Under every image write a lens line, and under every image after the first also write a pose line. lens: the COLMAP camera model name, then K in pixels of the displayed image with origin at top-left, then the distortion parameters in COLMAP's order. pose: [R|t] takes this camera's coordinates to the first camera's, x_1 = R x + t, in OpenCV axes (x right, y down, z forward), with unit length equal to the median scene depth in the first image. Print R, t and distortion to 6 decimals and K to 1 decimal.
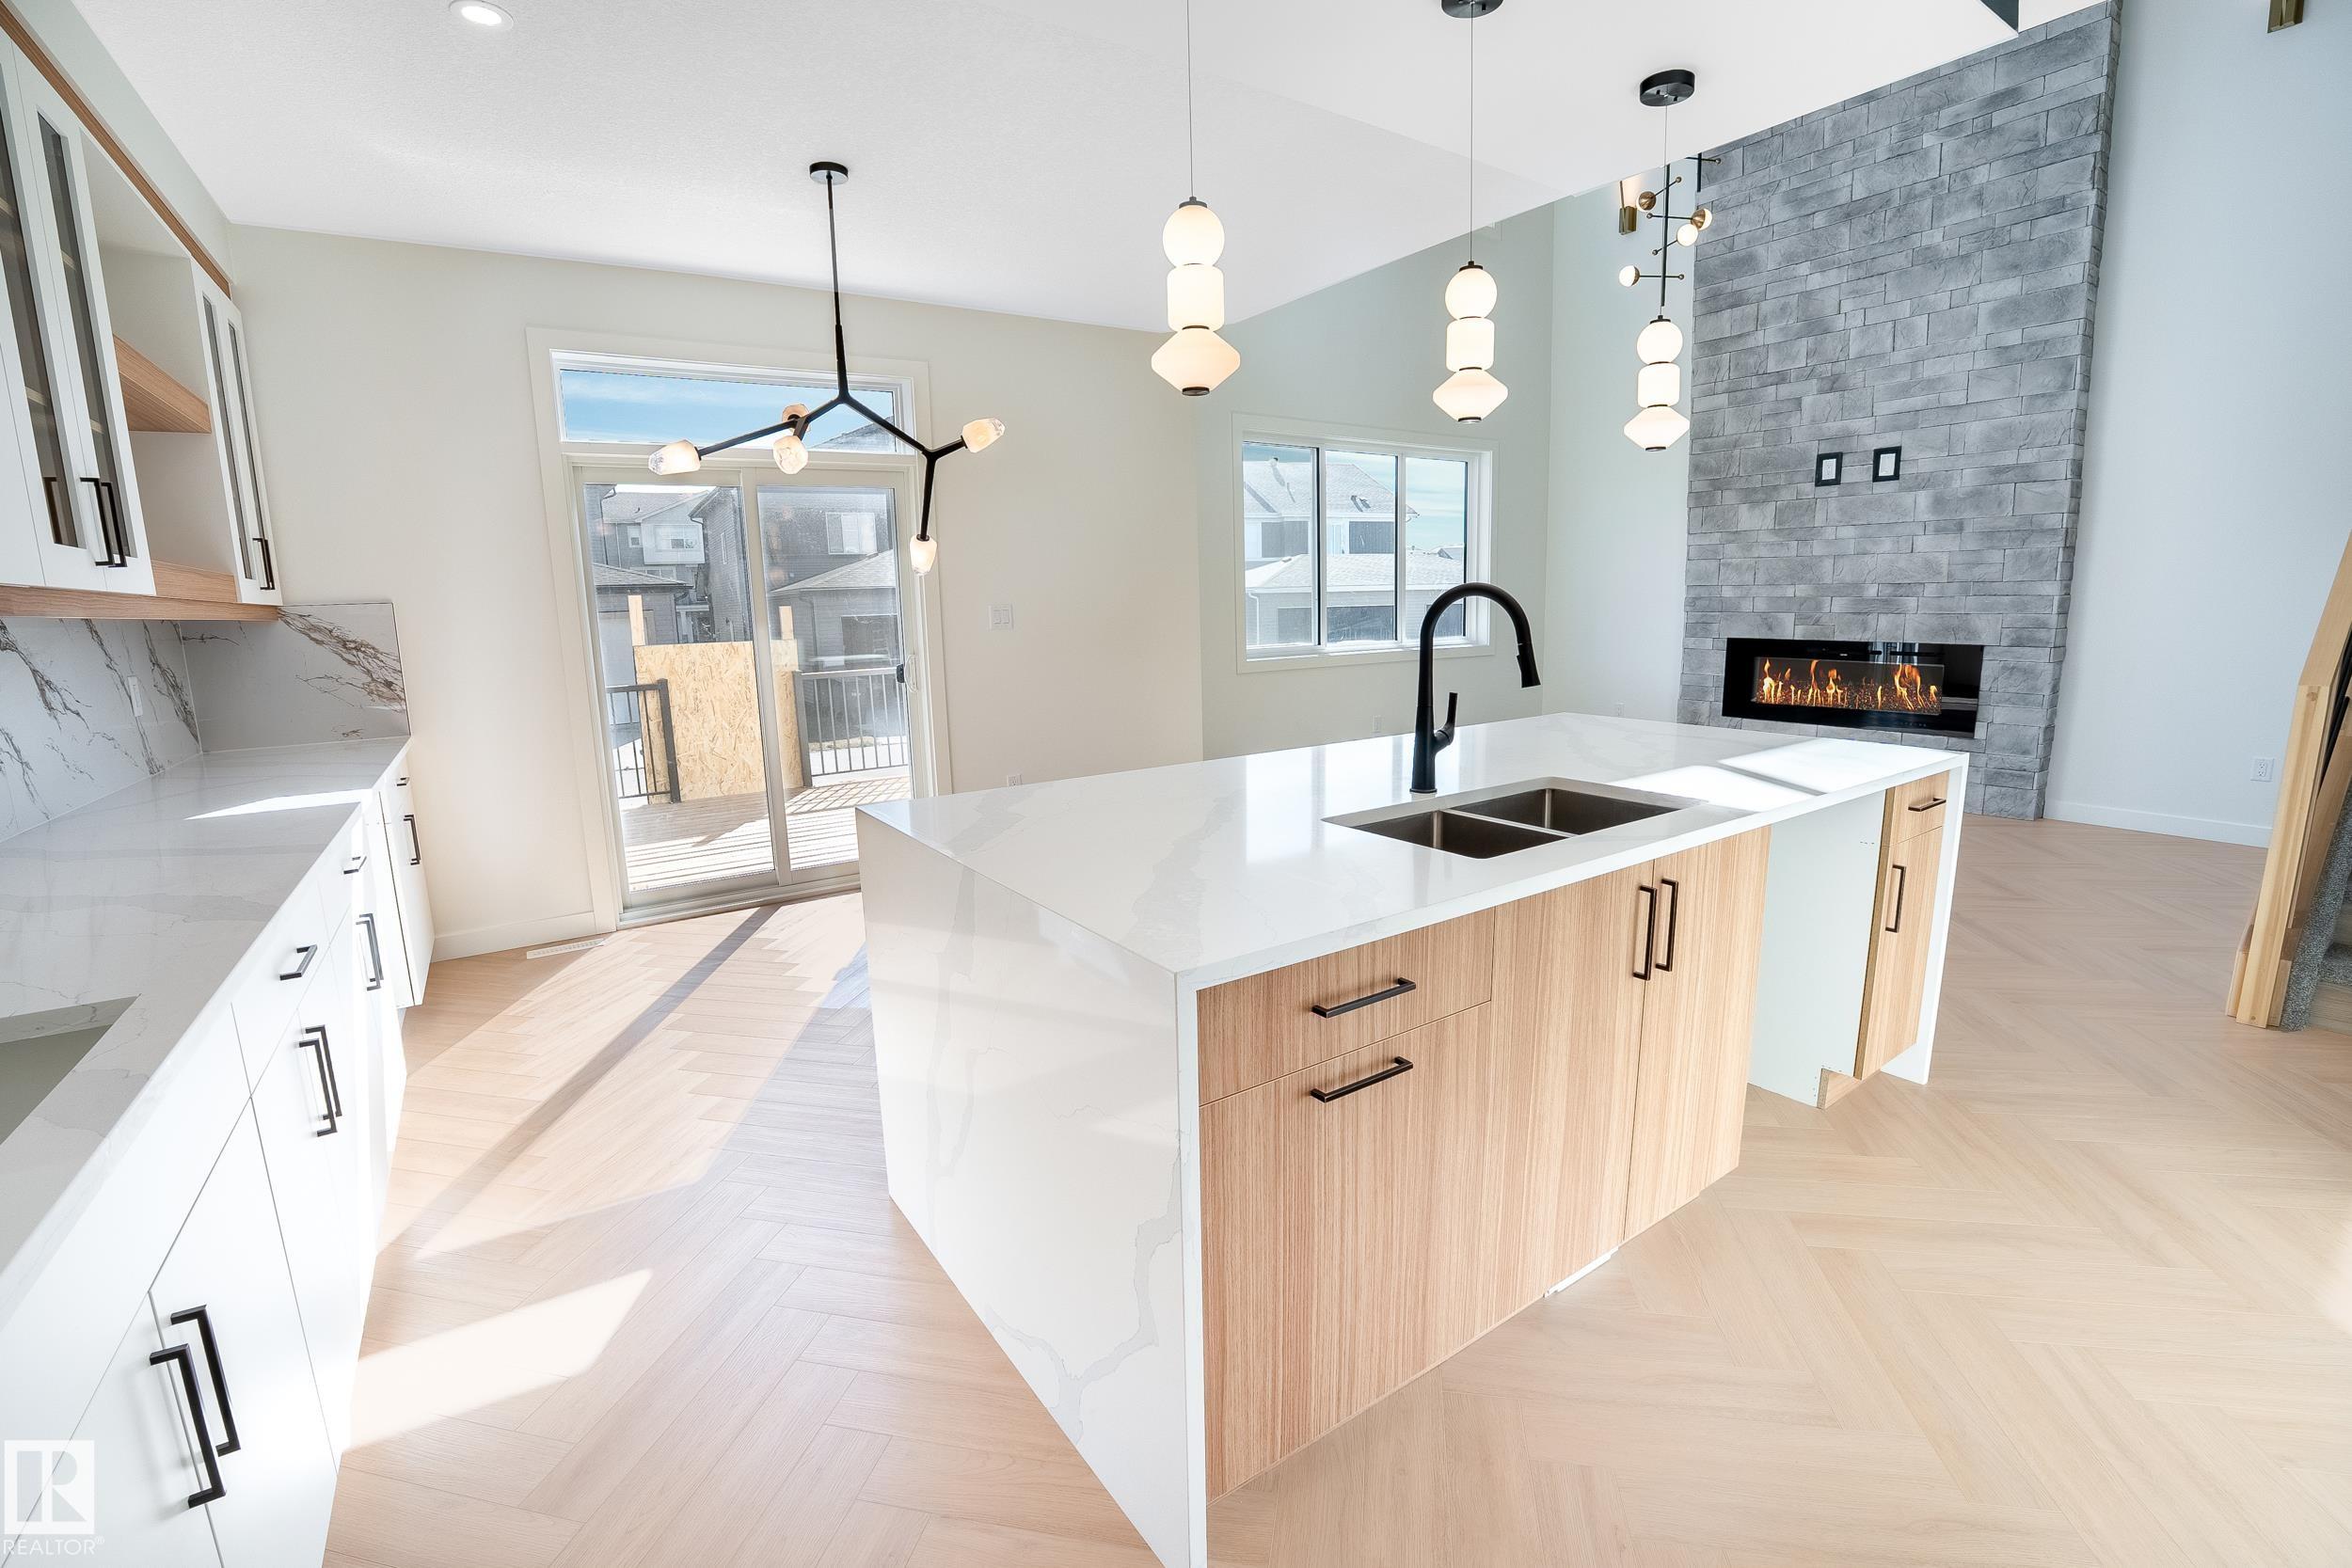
lens RADIAL K [[1015.7, 0, 1176.0], [0, 1015.7, 784.0], [0, 0, 1]] dist [-0.064403, 0.011914]
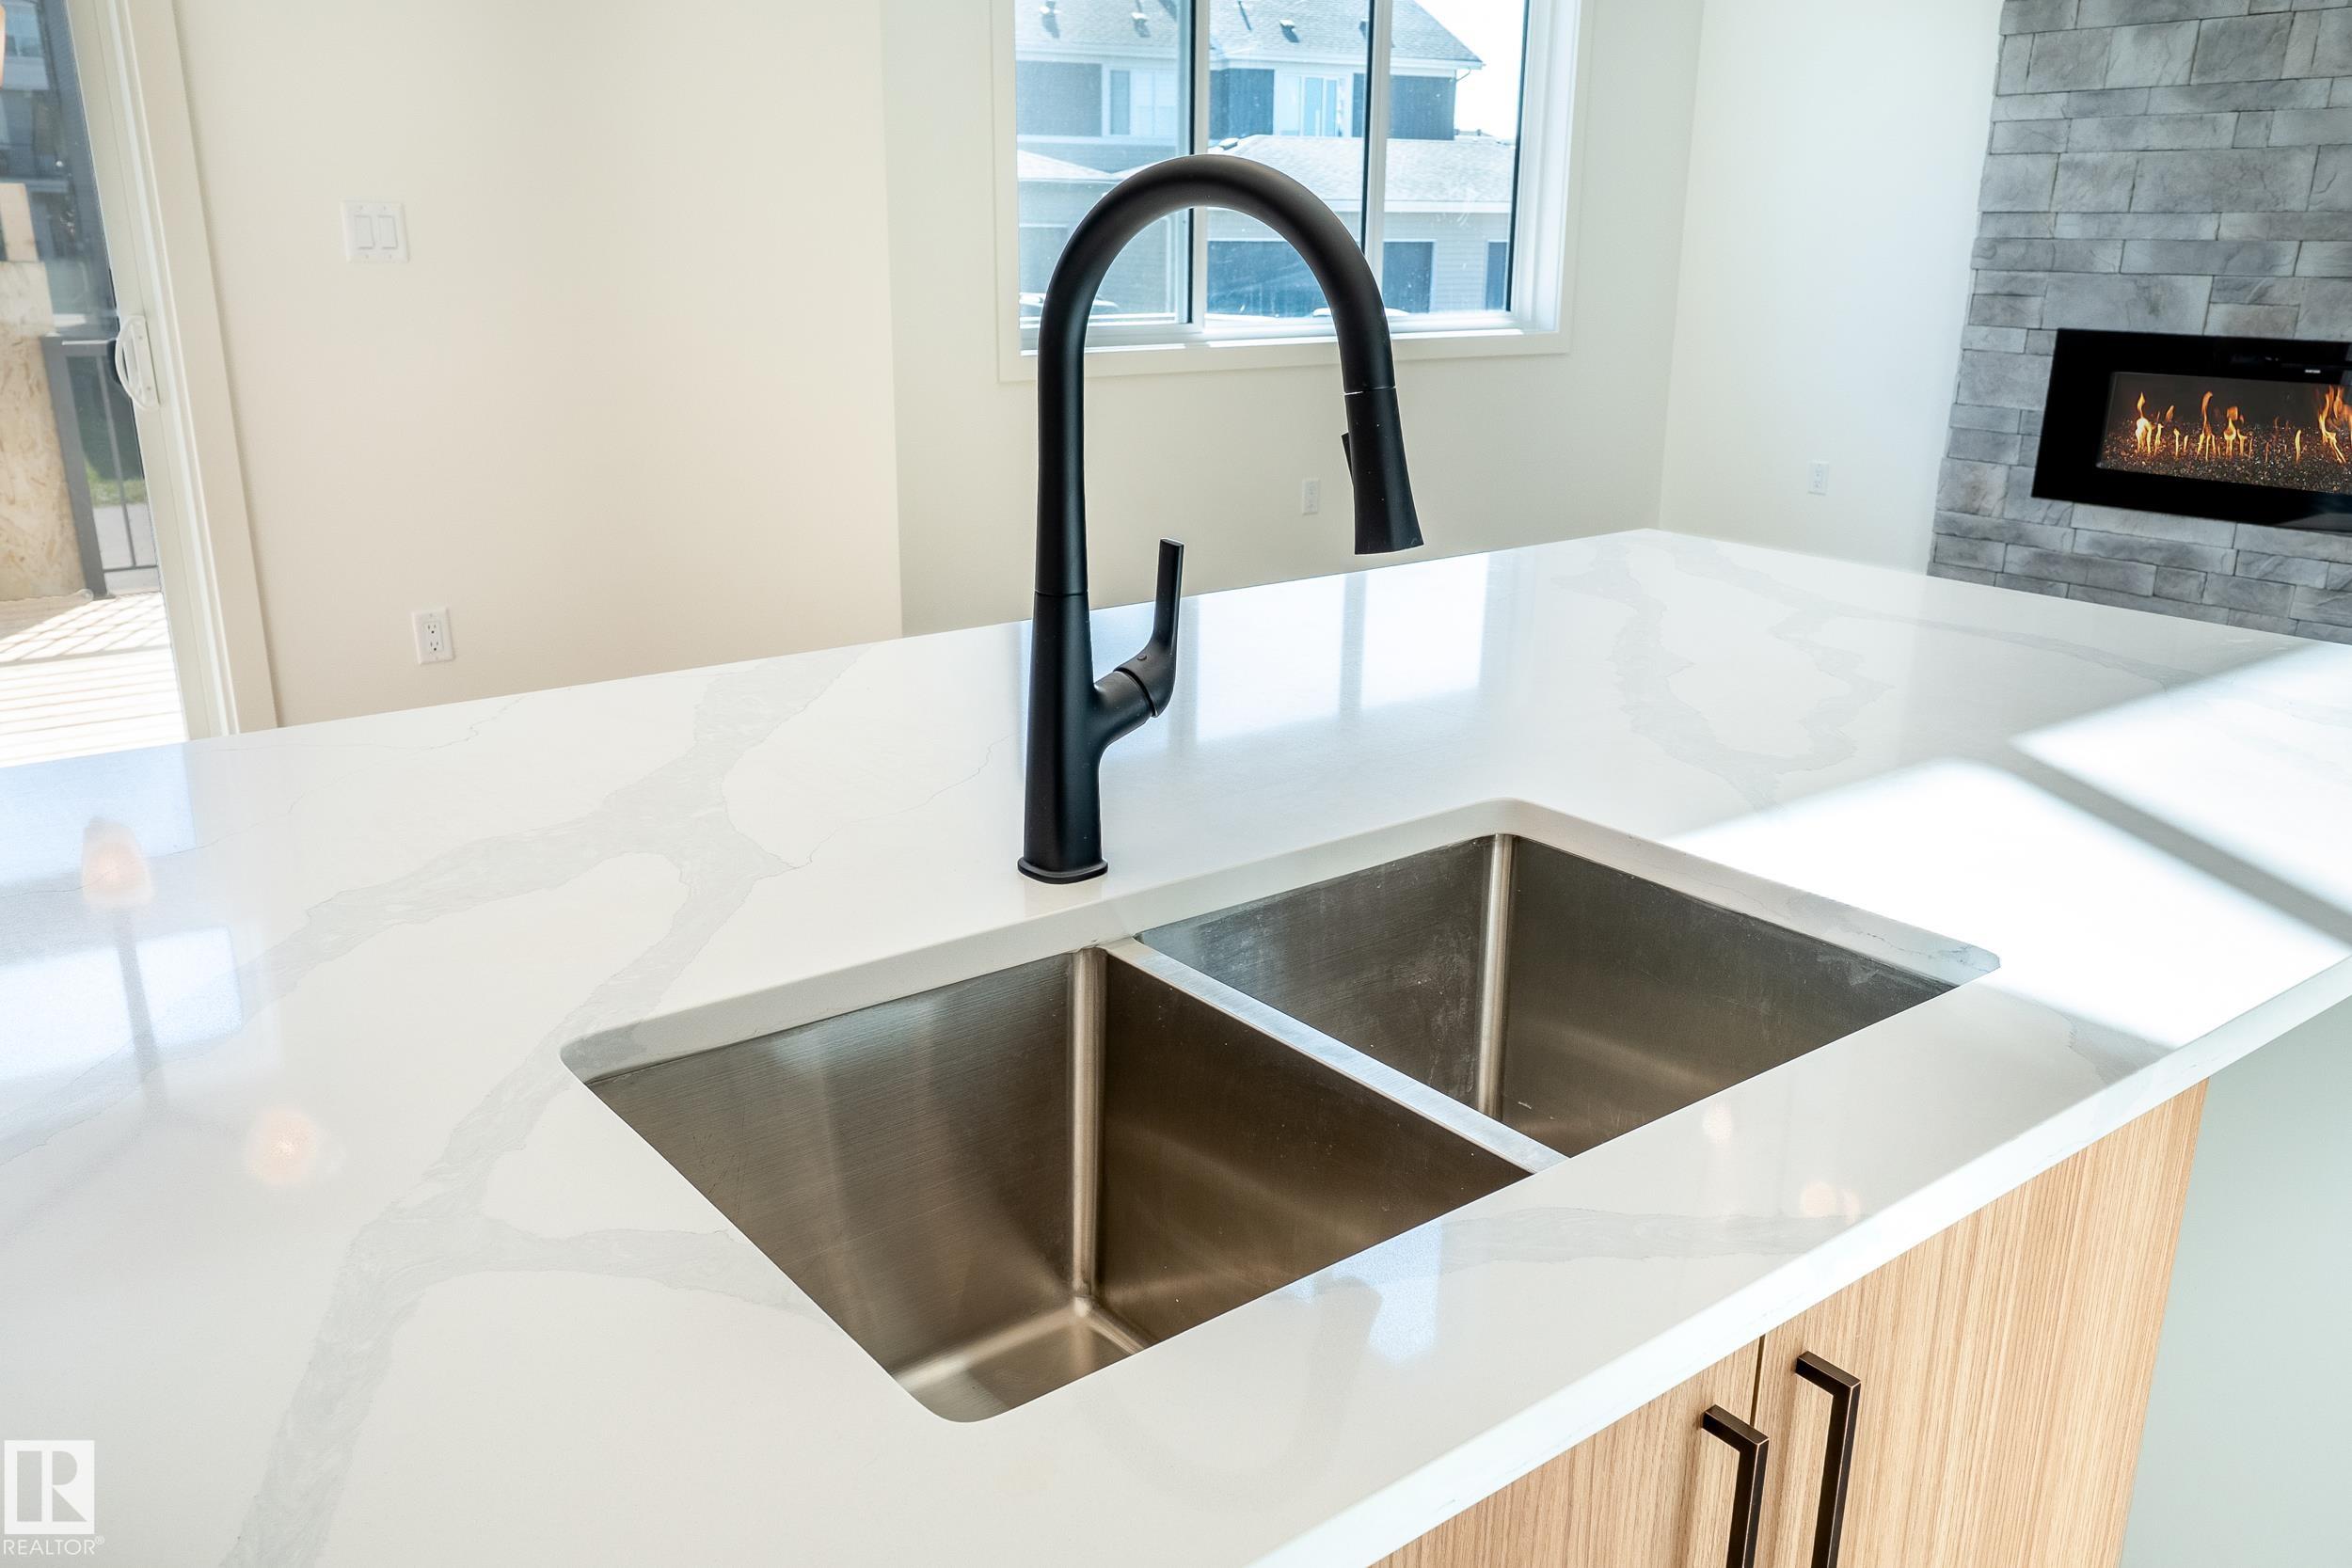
lens RADIAL K [[1842.3, 0, 1176.0], [0, 1842.3, 784.0], [0, 0, 1]] dist [0.007565, 0.036710]
pose [[0.996803, 0.013022, 0.078828, 0.086893], [-0.022154, 0.992991, 0.116099, -0.030739], [-0.076764, -0.117474, 0.990105, 0.169325]]
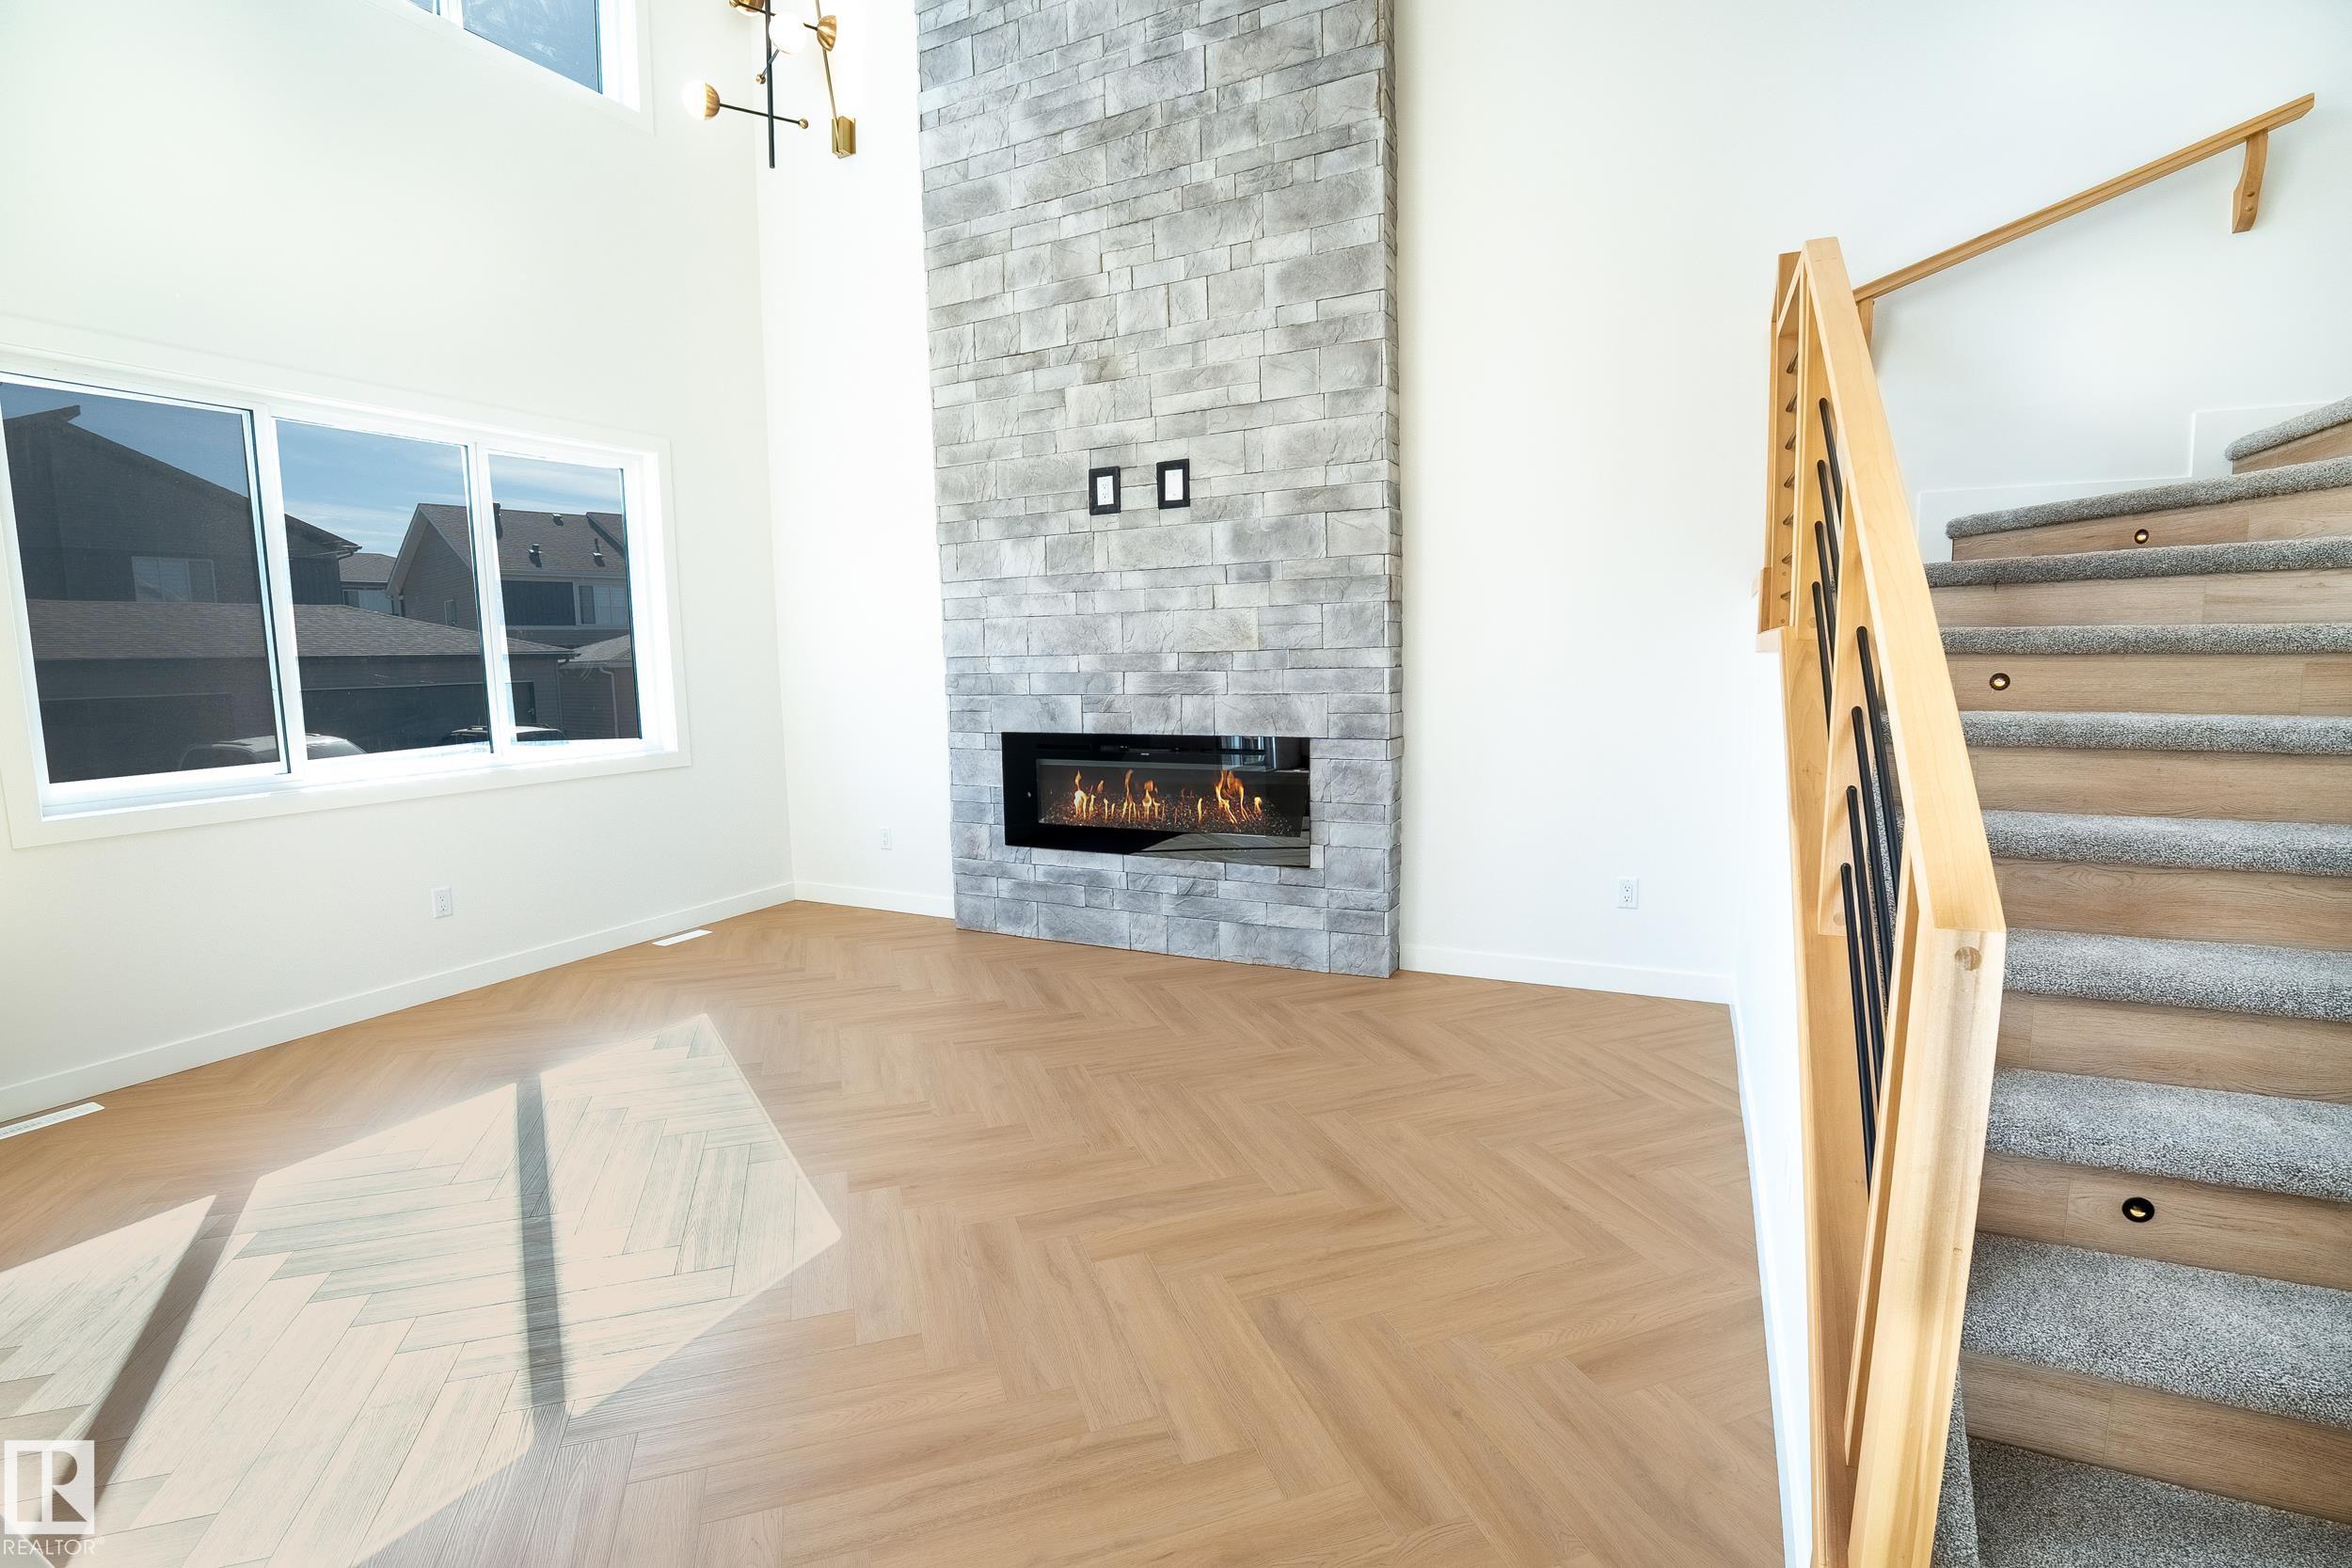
lens RADIAL K [[1064.4, 0, 1166.5], [0, 1064.4, 788.1], [0, 0, 1]] dist [-0.082099, 0.027973]
pose [[0.869155, -0.053031, 0.491688, 0.343534], [0.087376, 0.995060, -0.047132, -0.075859], [-0.486759, 0.083926, 0.869495, 0.368307]]
